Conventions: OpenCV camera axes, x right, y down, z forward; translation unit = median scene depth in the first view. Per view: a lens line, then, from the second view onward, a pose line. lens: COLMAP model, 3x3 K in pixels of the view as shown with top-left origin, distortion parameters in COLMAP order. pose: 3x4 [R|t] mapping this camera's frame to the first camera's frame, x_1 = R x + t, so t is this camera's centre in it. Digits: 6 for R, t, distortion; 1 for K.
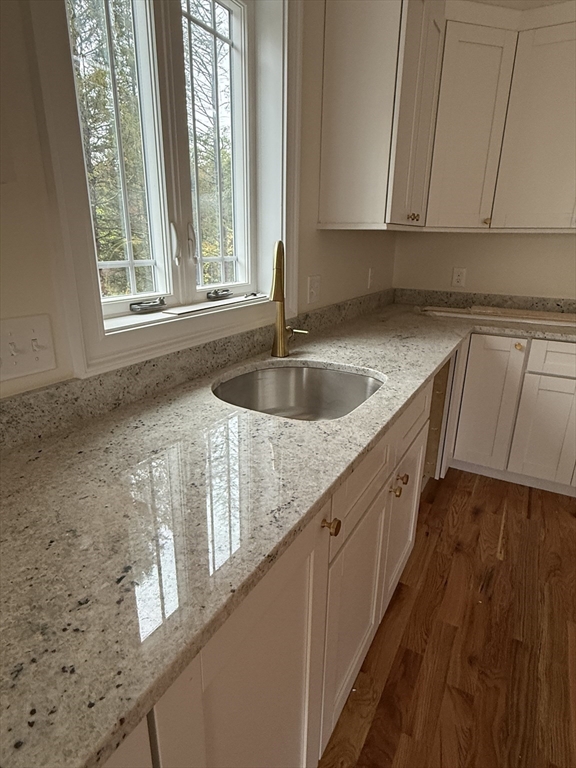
lens RADIAL K [[435.5, 0, 288.0], [0, 435.5, 384.0], [0, 0, 1]] dist [-0.002210, -0.000588]
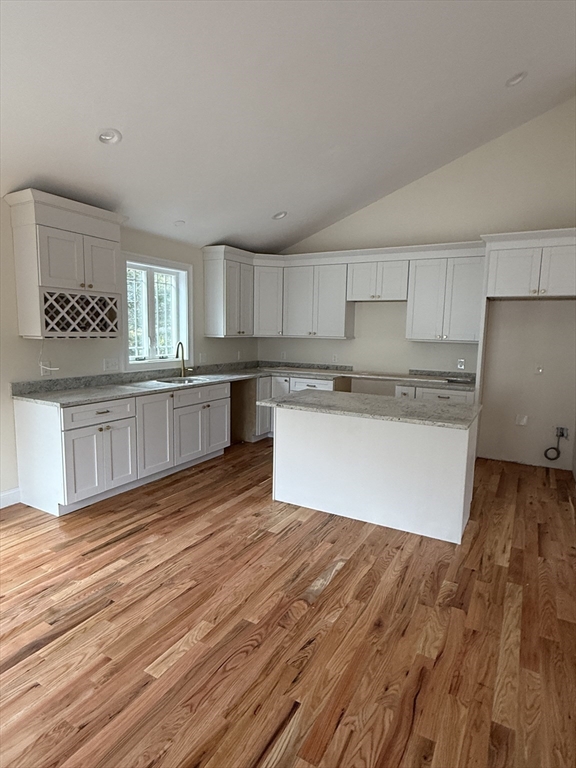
lens RADIAL K [[435.5, 0, 288.0], [0, 435.5, 384.0], [0, 0, 1]] dist [-0.002210, -0.000588]
pose [[0.999996, 0.002651, 0.001263, 0.737244], [-0.002349, 0.980215, -0.197922, 0.602664], [-0.001763, 0.197918, 0.980217, -2.056477]]
